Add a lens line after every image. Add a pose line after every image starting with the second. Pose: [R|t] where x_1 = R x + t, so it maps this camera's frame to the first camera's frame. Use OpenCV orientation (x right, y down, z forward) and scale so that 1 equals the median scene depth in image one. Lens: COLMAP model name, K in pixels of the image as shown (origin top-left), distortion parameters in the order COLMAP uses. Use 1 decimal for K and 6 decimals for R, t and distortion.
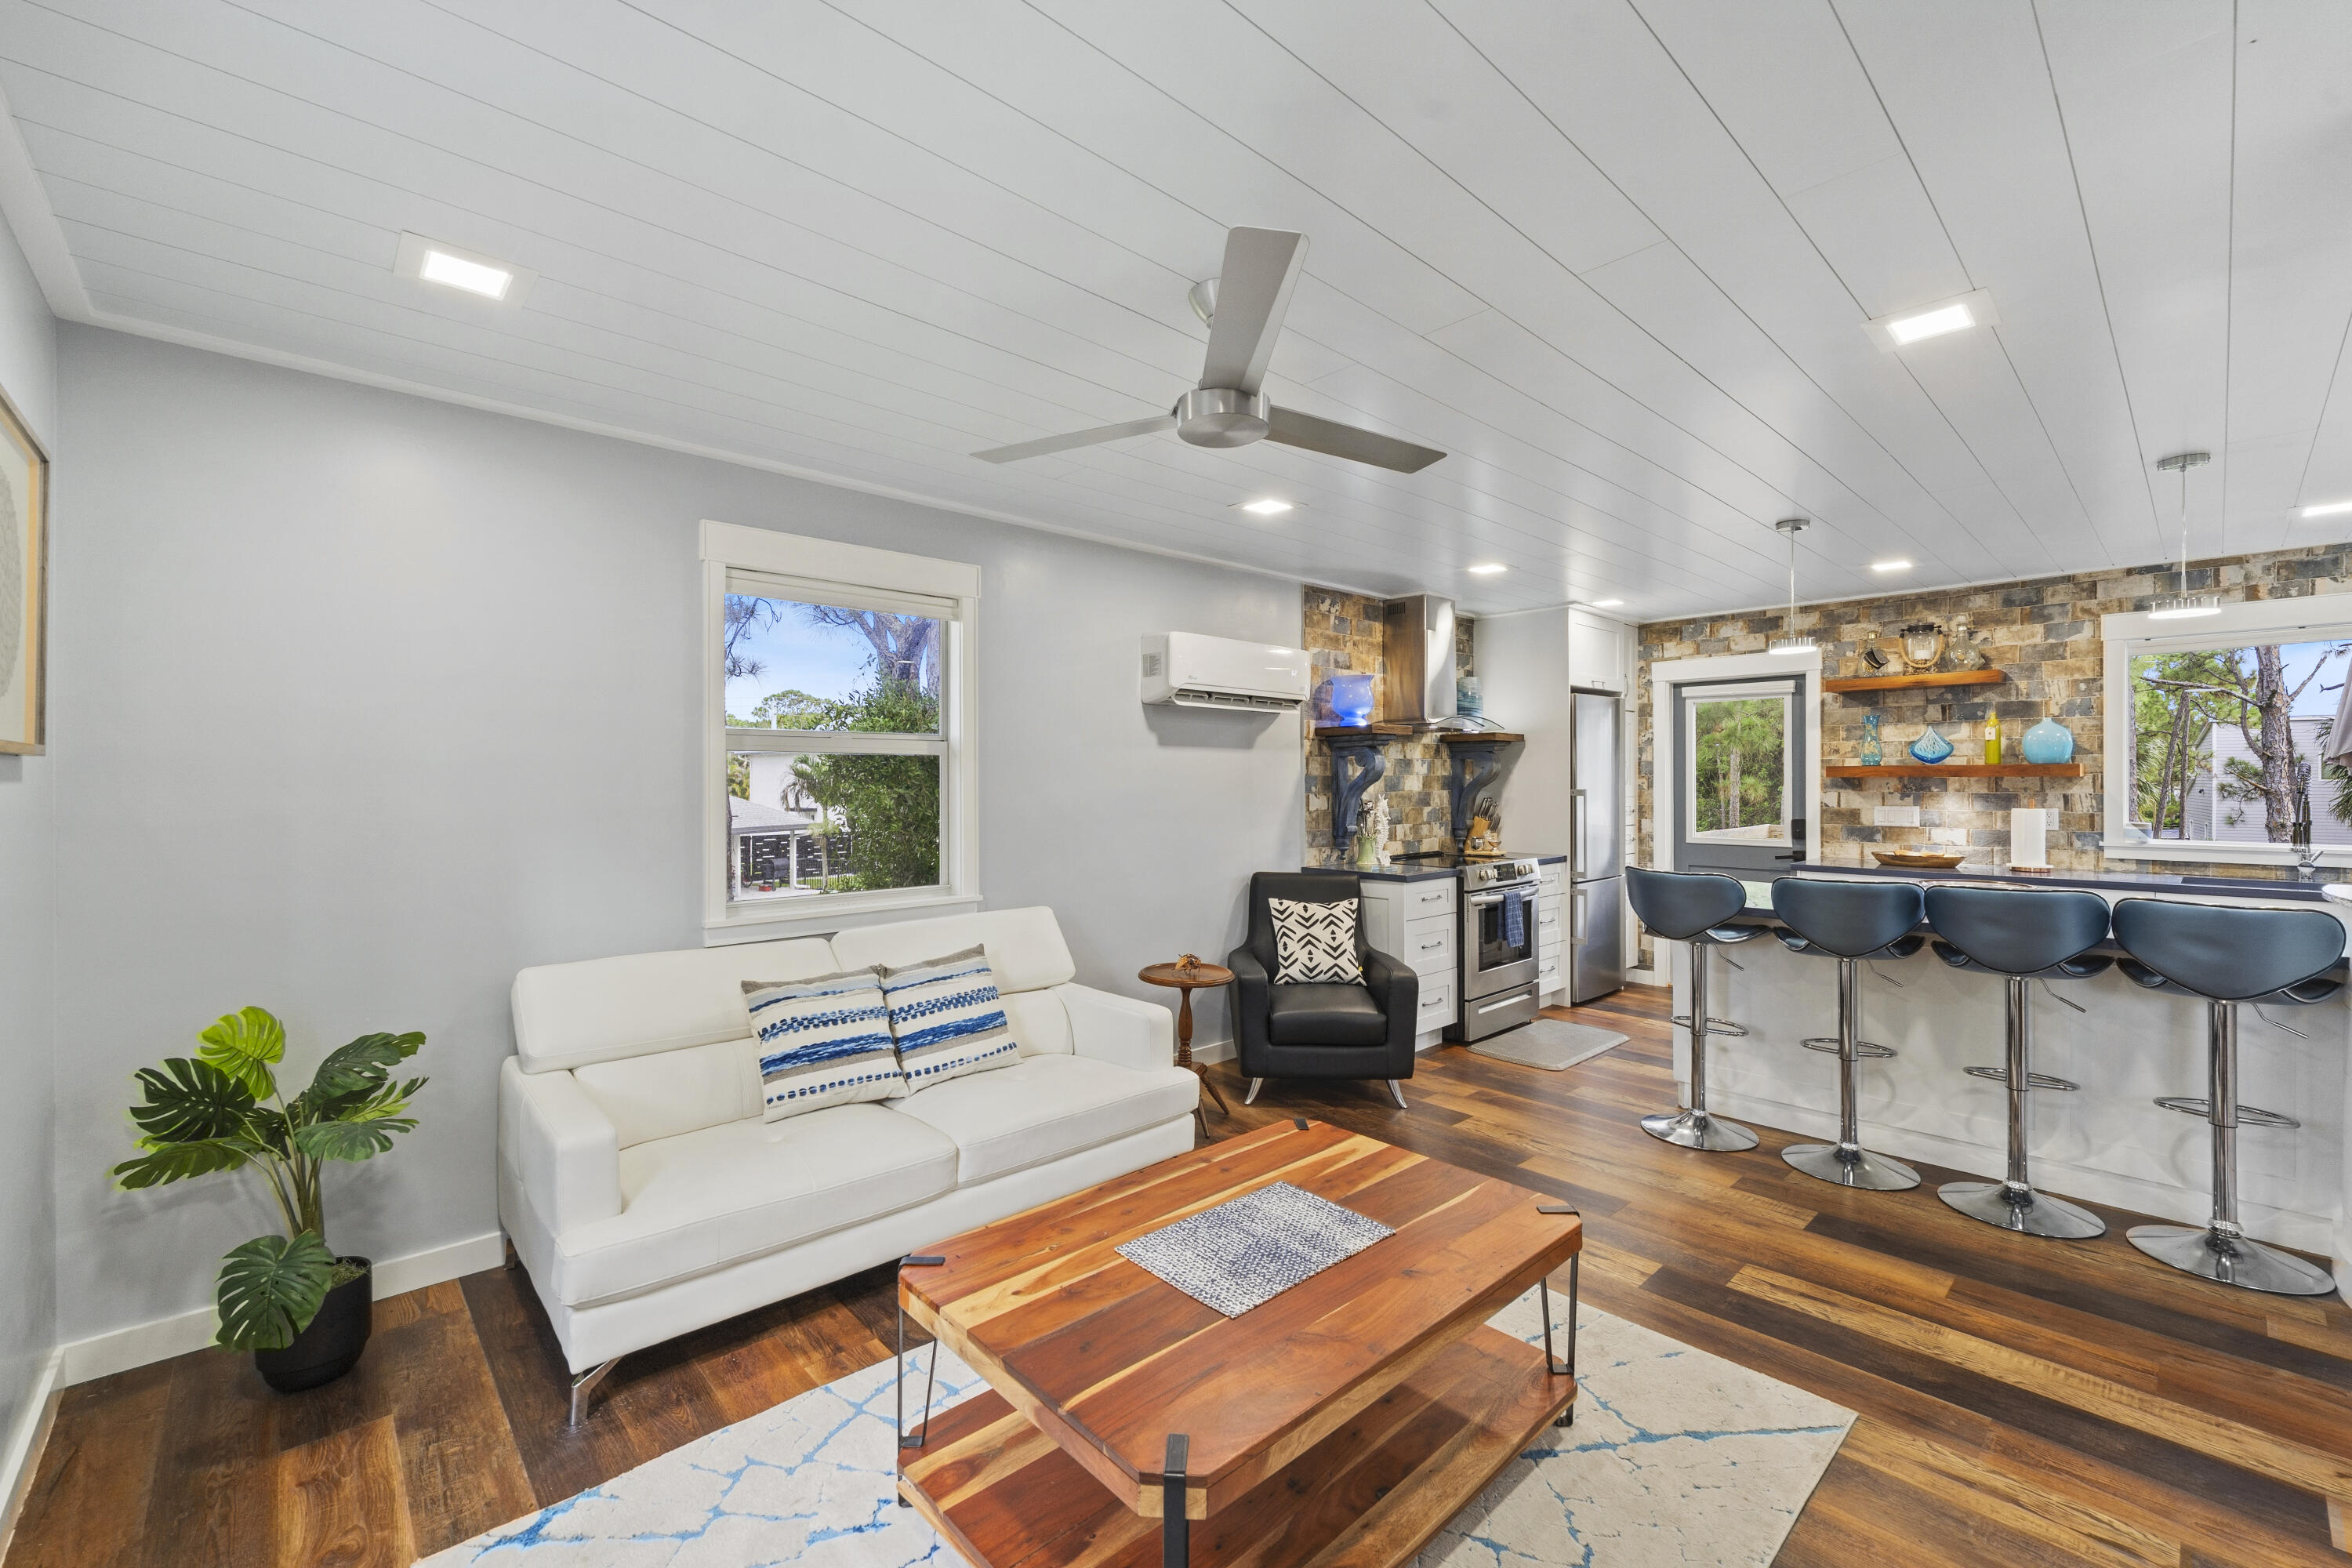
lens RADIAL K [[956.6, 0, 1179.3], [0, 956.6, 781.3], [0, 0, 1]] dist [-0.003851, -0.000049]
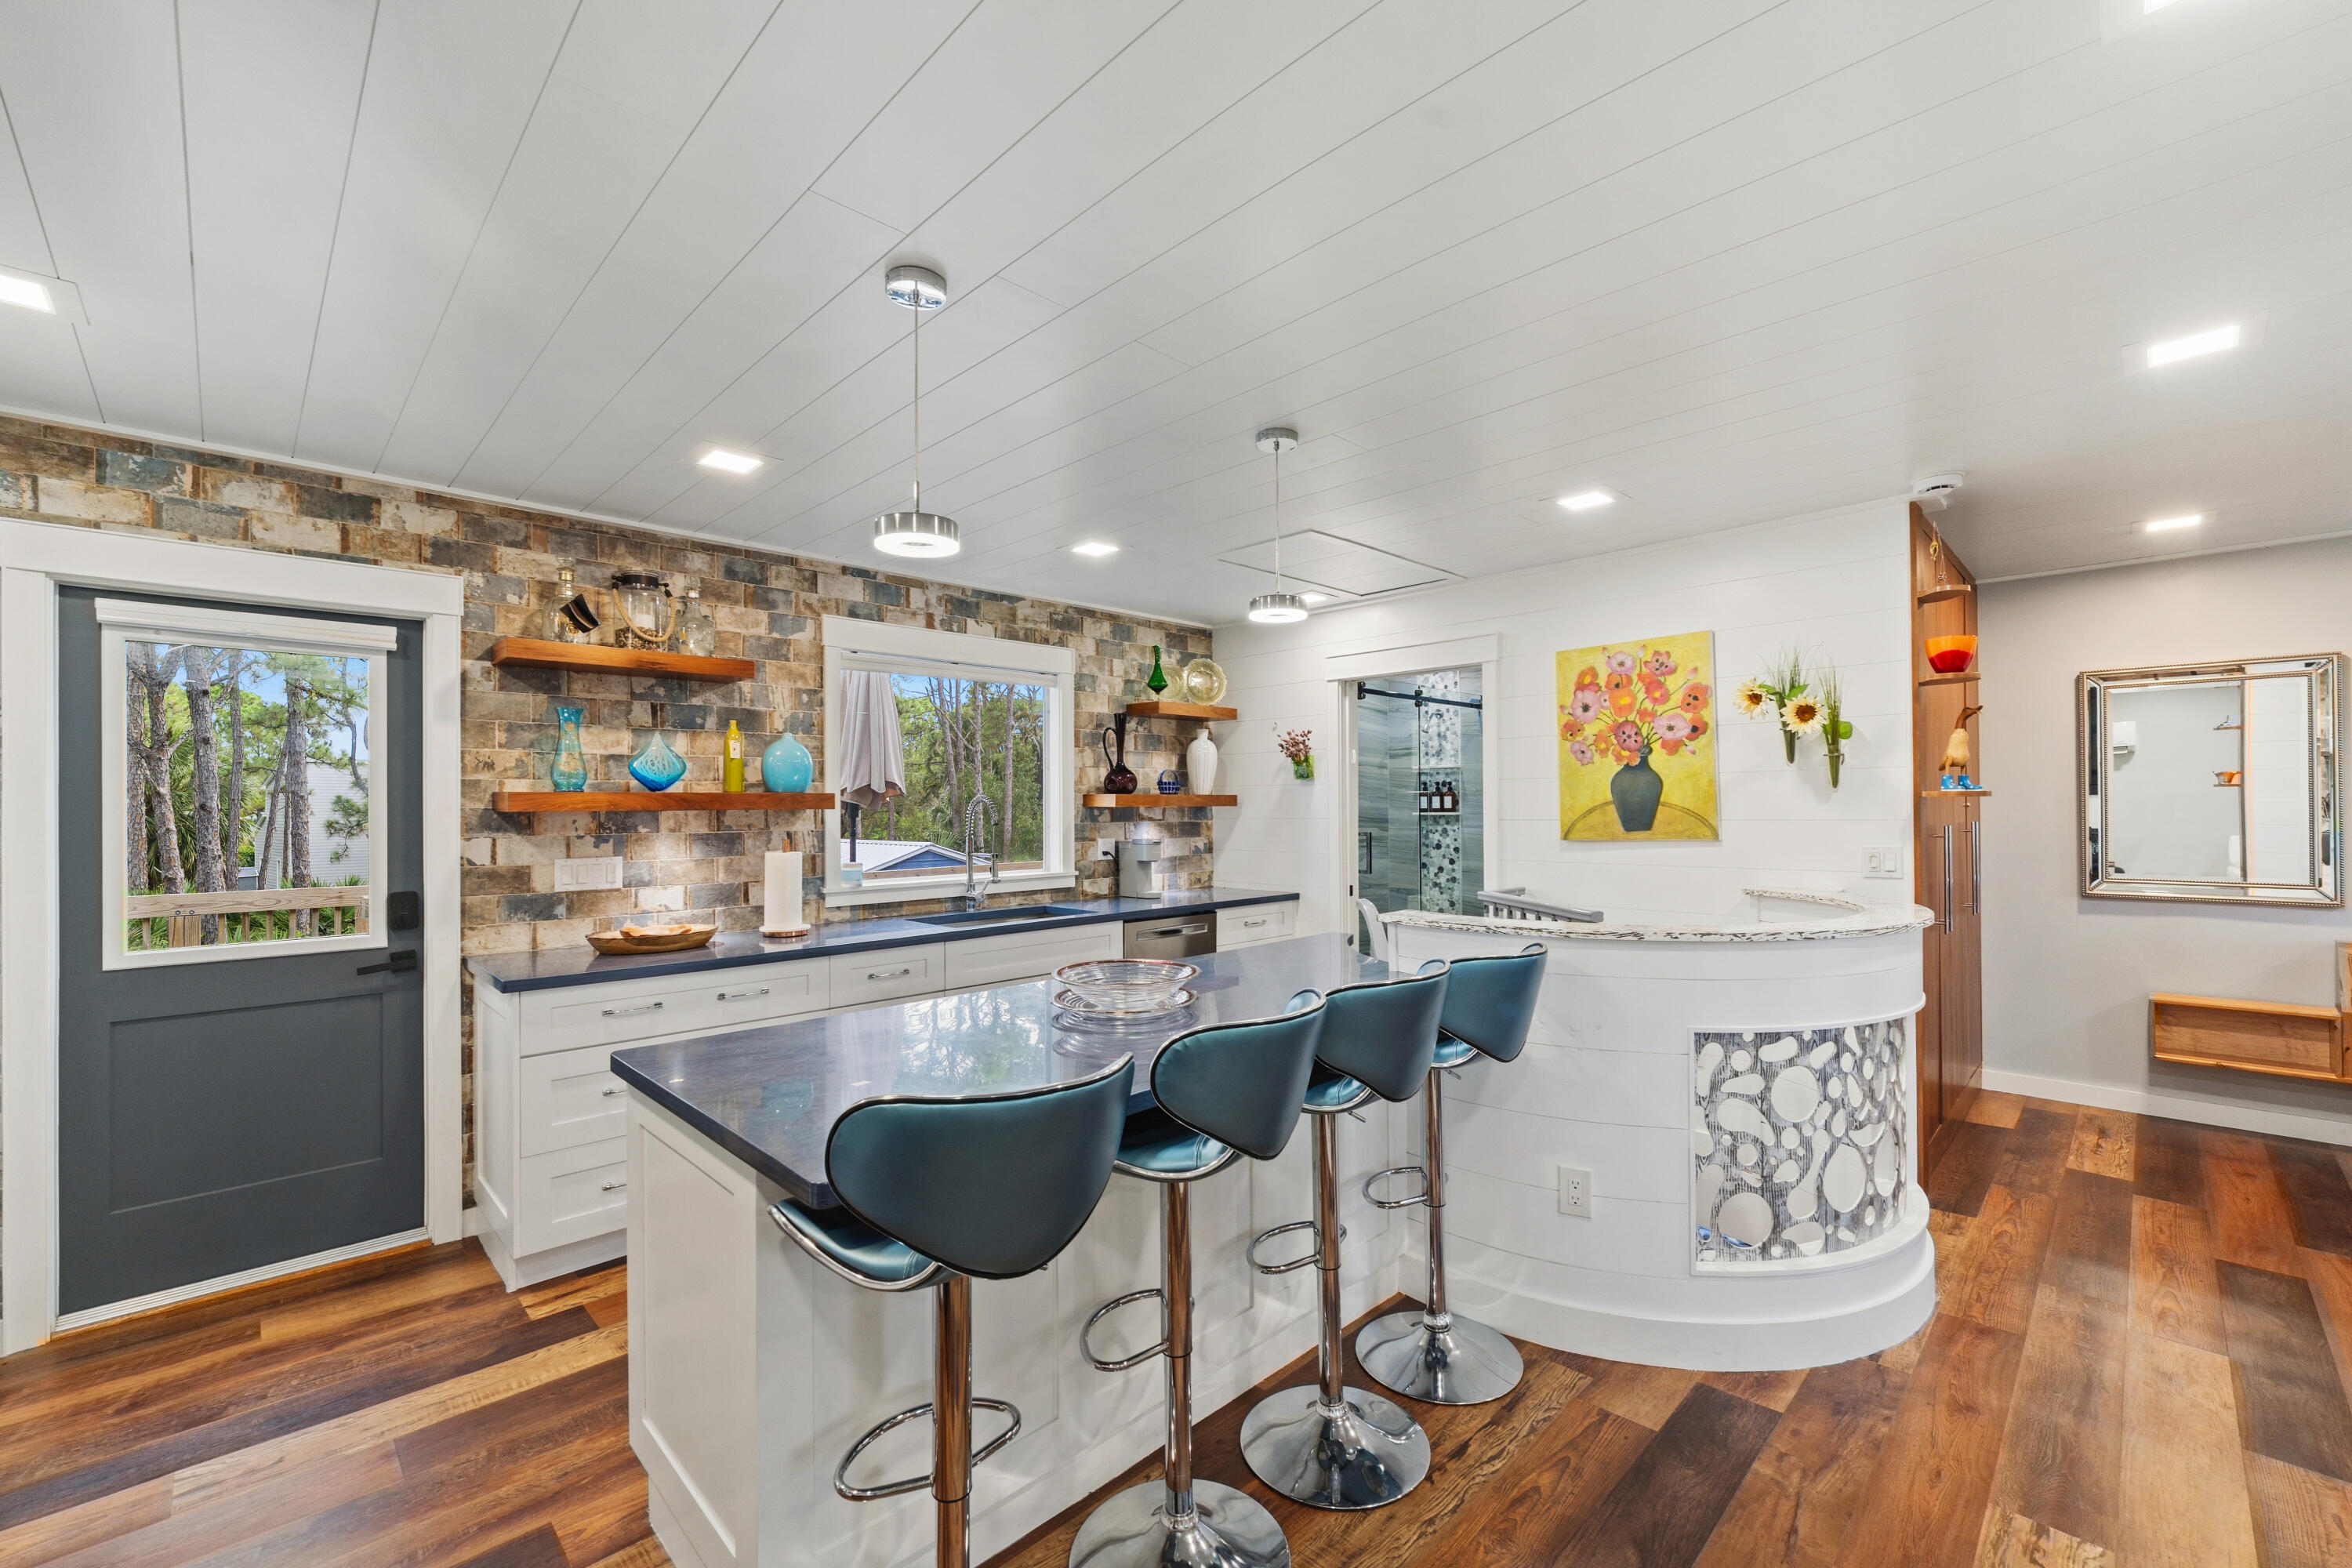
lens RADIAL K [[956.6, 0, 1180.8], [0, 956.6, 800.1], [0, 0, 1]] dist [-0.003851, -0.000049]
pose [[-0.036167, 0.009920, 0.999297, 0.117344], [0.010881, 0.999895, -0.009533, -0.001535], [-0.999287, 0.010529, -0.036271, 0.657628]]
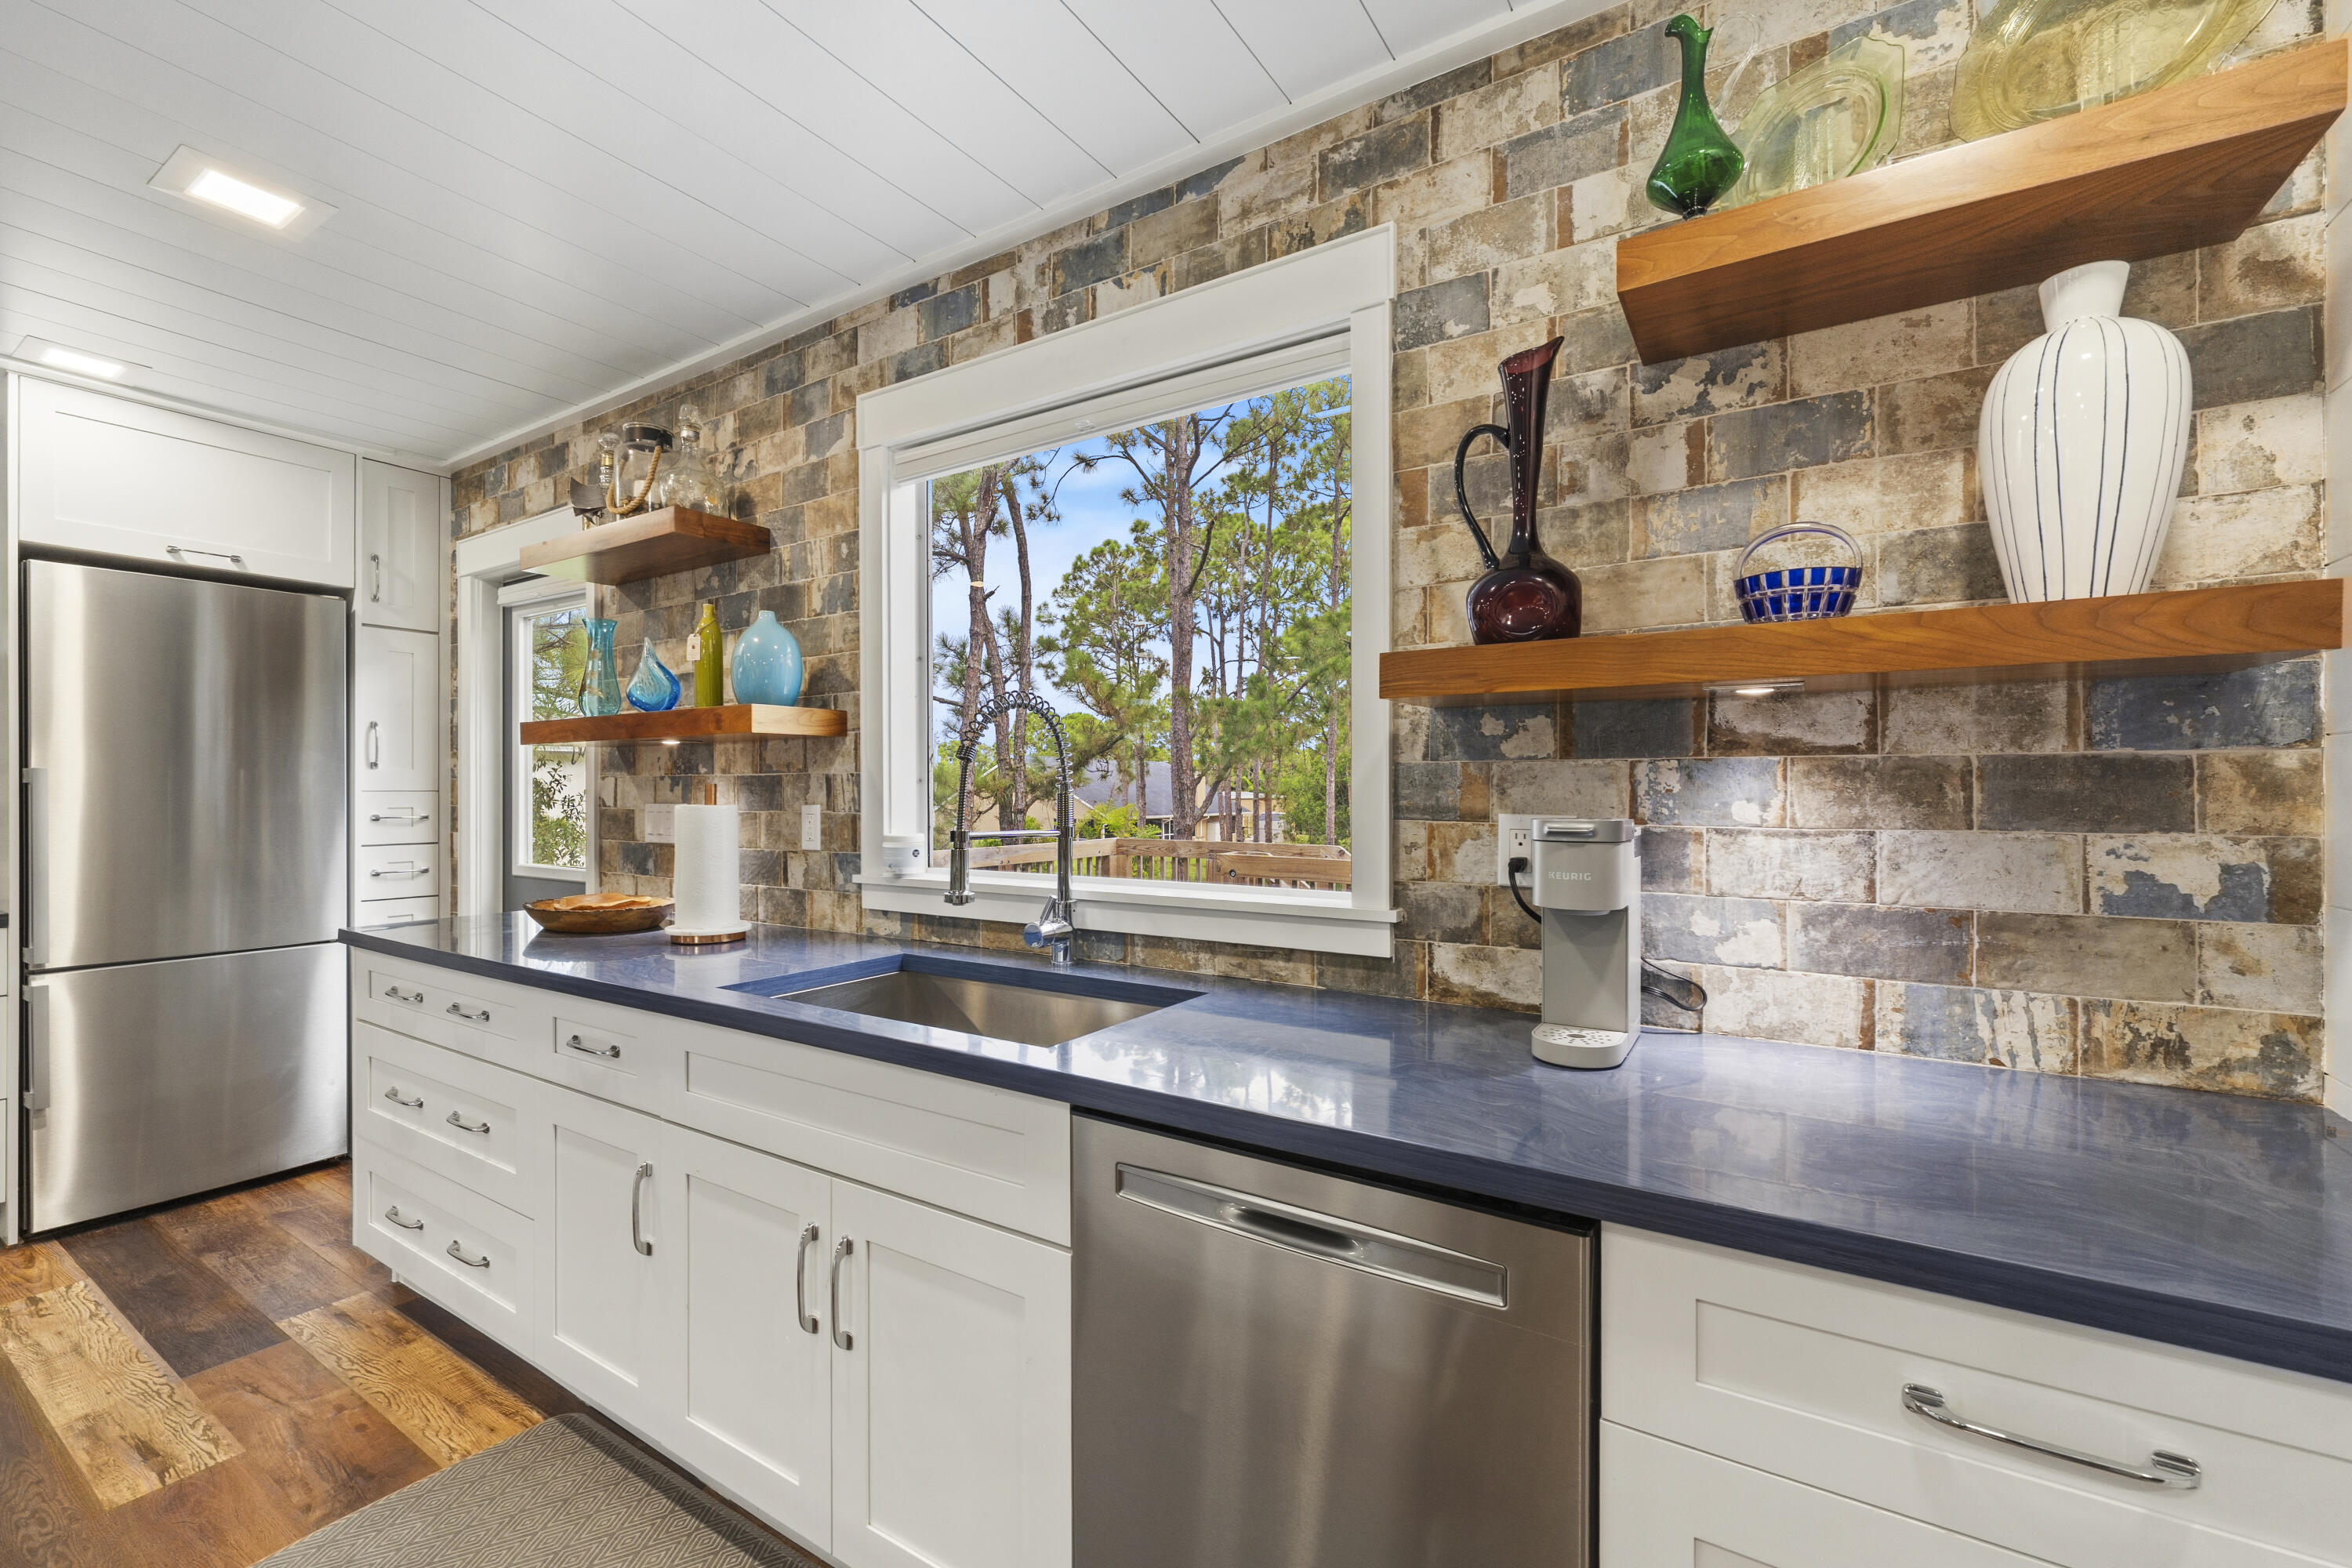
lens RADIAL K [[956.6, 0, 1181.0], [0, 956.6, 792.8], [0, 0, 1]] dist [-0.003851, -0.000049]
pose [[0.963886, 0.003270, 0.266294, 0.908557], [-0.002577, 0.999992, -0.002951, 0.021732], [-0.266301, 0.002158, 0.963887, 0.455236]]
